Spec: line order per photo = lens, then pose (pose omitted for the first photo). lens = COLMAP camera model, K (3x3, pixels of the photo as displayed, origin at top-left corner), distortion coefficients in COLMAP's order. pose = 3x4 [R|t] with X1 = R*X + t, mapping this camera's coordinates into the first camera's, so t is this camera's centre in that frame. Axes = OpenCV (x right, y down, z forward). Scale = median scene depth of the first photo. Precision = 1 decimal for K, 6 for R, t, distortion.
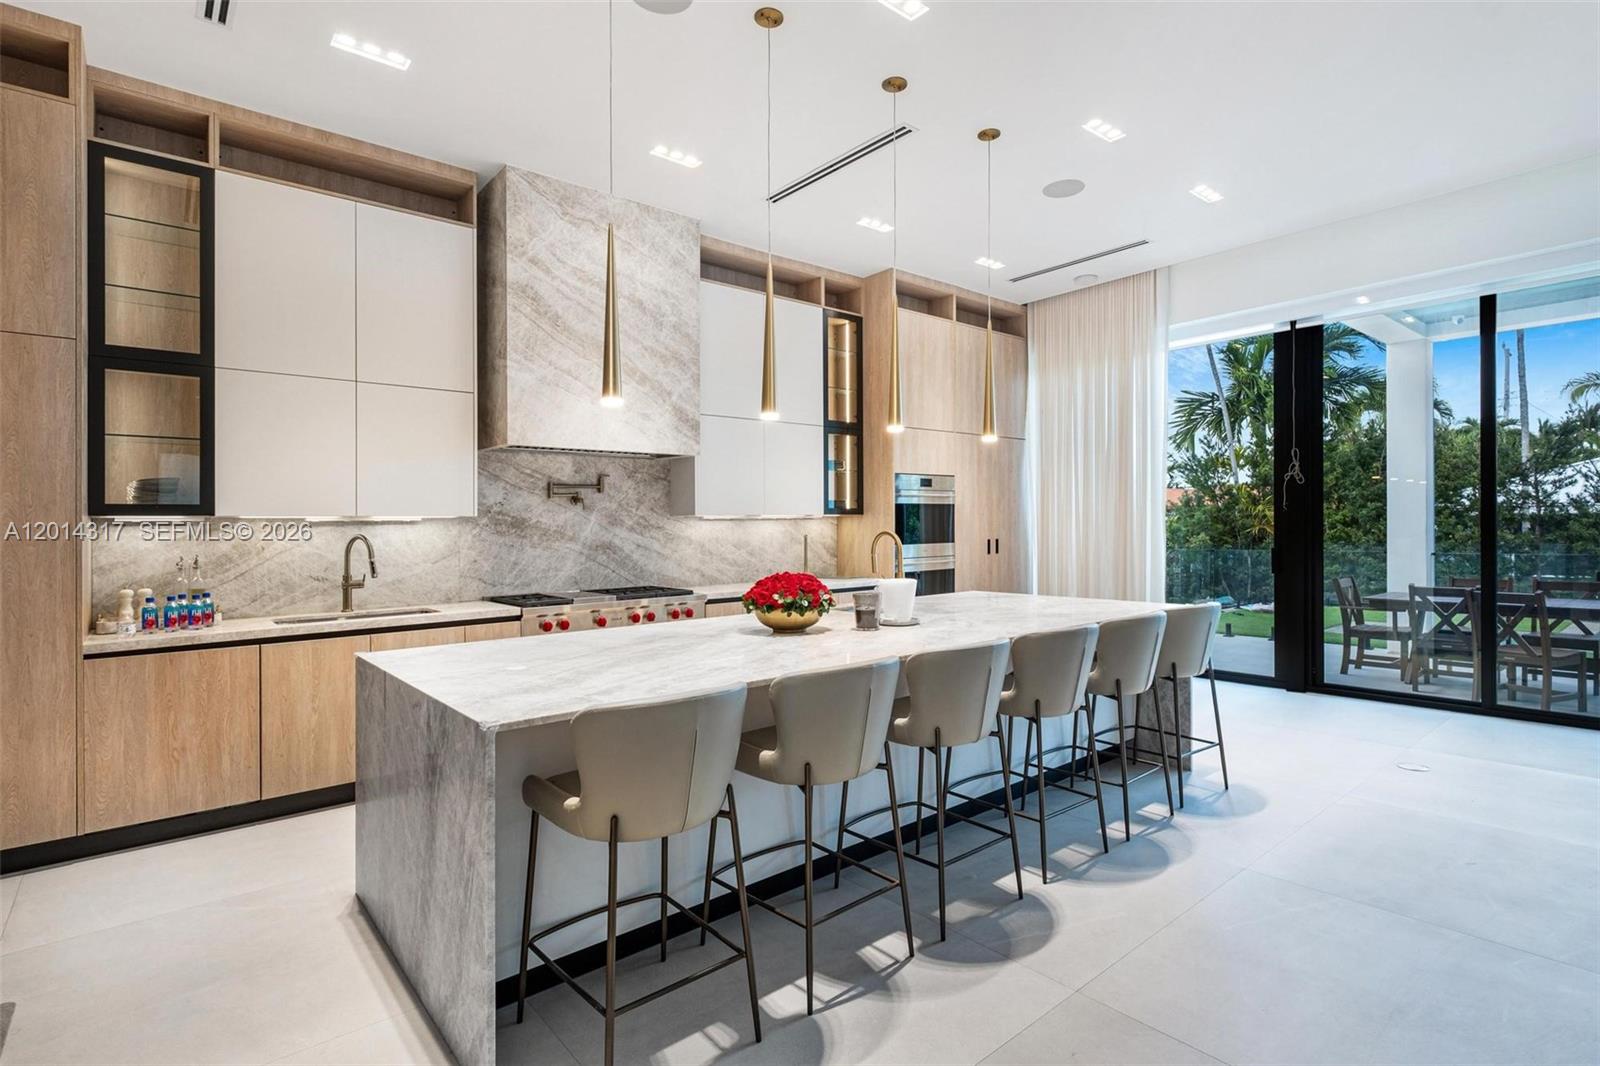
lens RADIAL K [[779.4, 0, 812.8], [0, 779.4, 530.3], [0, 0, 1]] dist [0.001745, -0.000244]
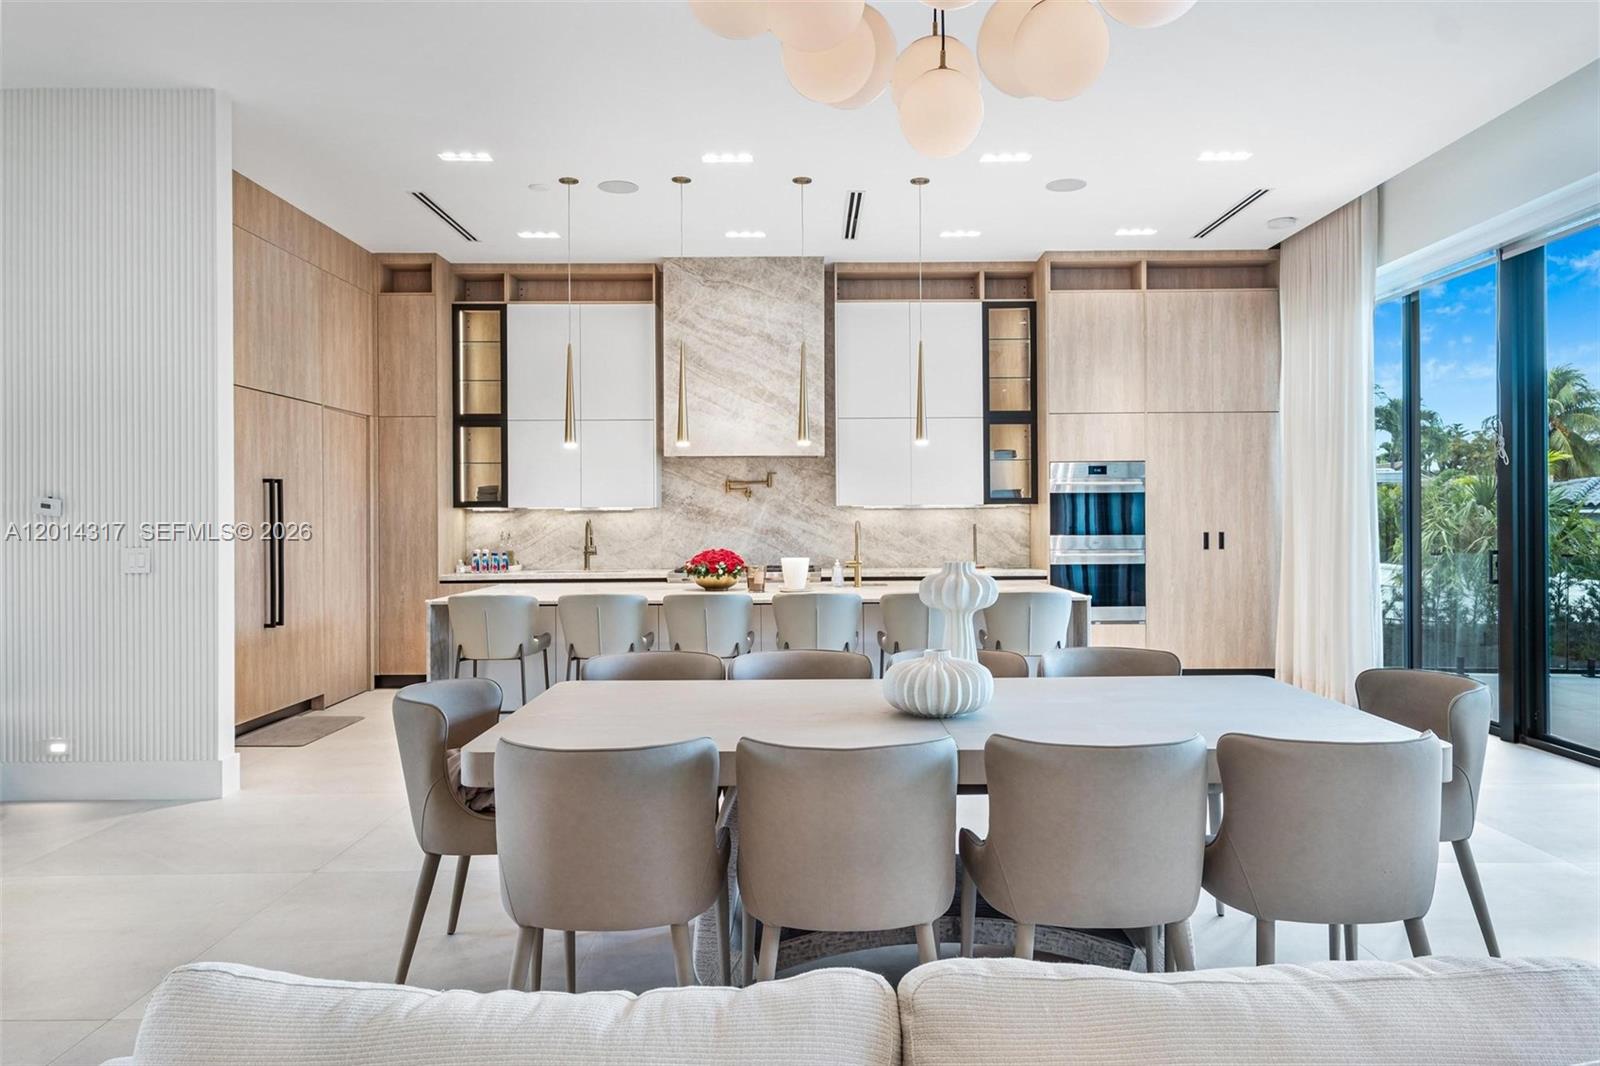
lens RADIAL K [[1078.9, 0, 819.7], [0, 1078.9, 522.0], [0, 0, 1]] dist [0.004344, 0.001606]
pose [[0.762790, 0.011670, -0.646541, 0.902439], [-0.007562, 0.999930, 0.009127, -0.009915], [0.646602, -0.002072, 0.762824, -0.250953]]
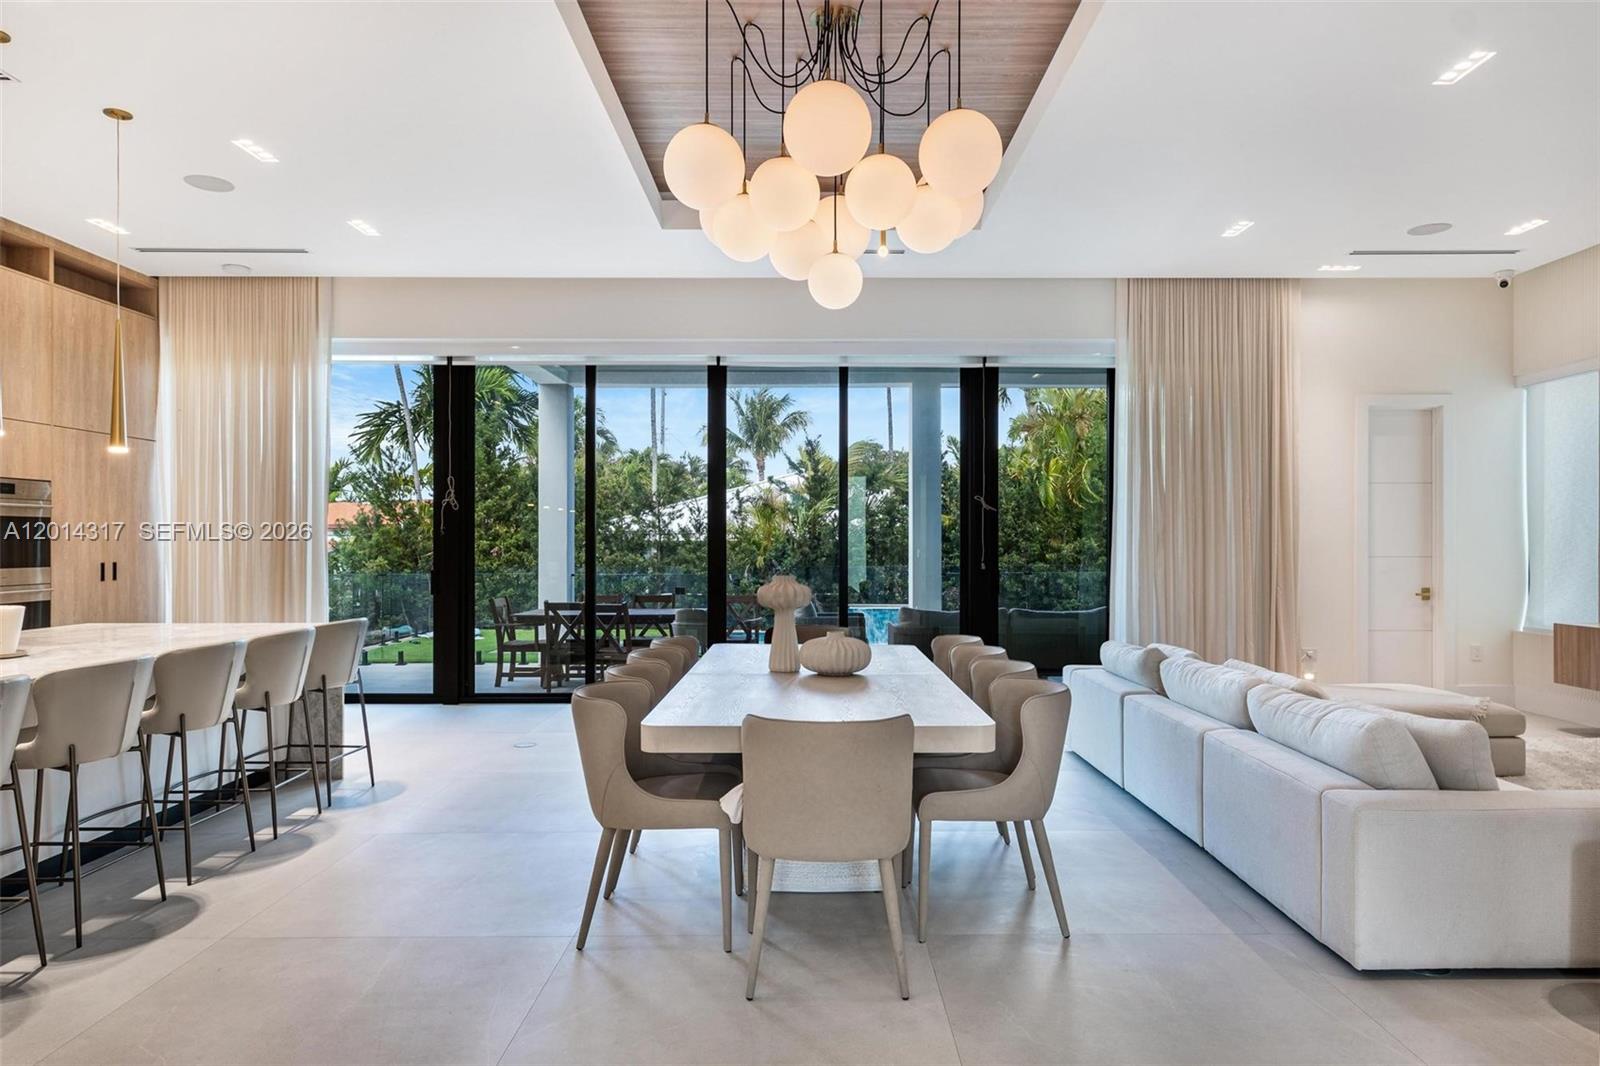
lens RADIAL K [[978.9, 0, 809.5], [0, 978.9, 558.0], [0, 0, 1]] dist [0.007478, -0.000899]
pose [[0.649301, 0.001902, 0.760529, -0.094279], [-0.005558, 0.999982, 0.002244, 0.000754], [-0.760511, -0.005685, 0.649300, -0.277380]]
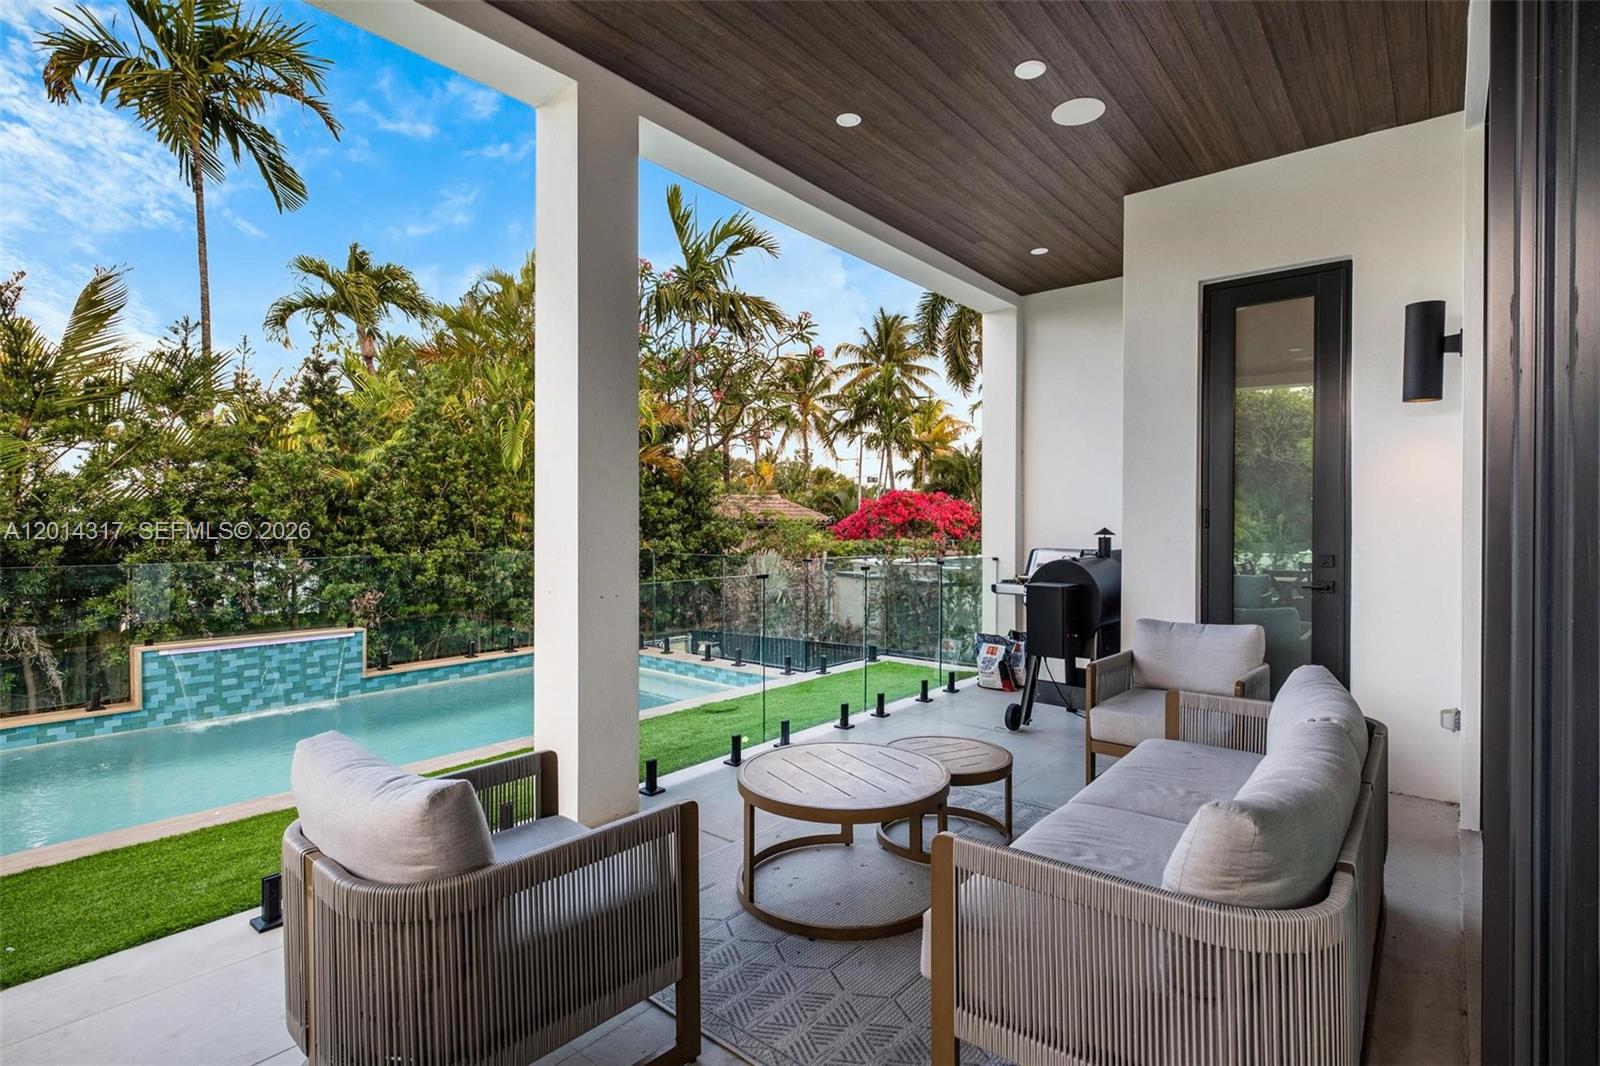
lens RADIAL K [[786.1, 0, 816.4], [0, 786.1, 522.8], [0, 0, 1]] dist [-0.000027, -0.001613]
pose [[-0.178427, 0.012531, 0.983873, 1.018565], [0.000055, 0.999919, -0.012725, -0.012034], [-0.983953, -0.002216, -0.178413, 0.867573]]
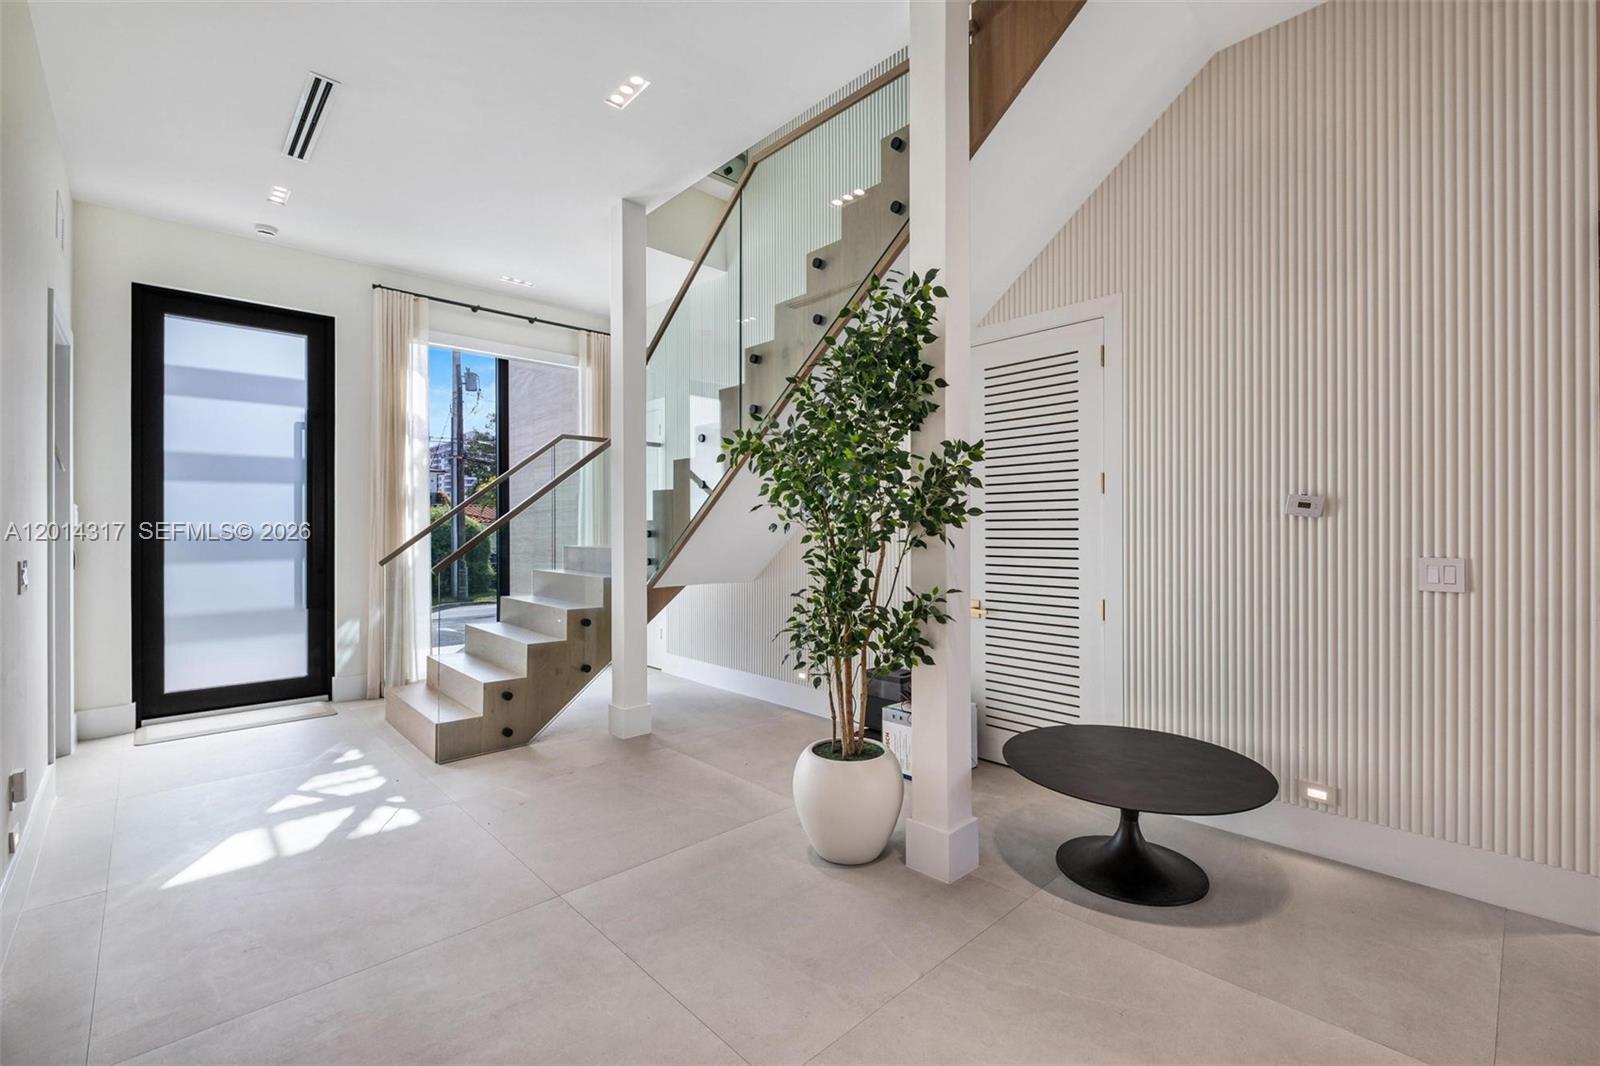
lens RADIAL K [[689.3, 0, 815.1], [0, 689.3, 526.3], [0, 0, 1]] dist [-0.000096, -0.000177]
pose [[0.060924, 0.012830, -0.998060, 0.235458], [-0.000739, 0.999918, 0.012809, -0.000369], [0.998142, -0.000043, 0.060929, -0.361358]]
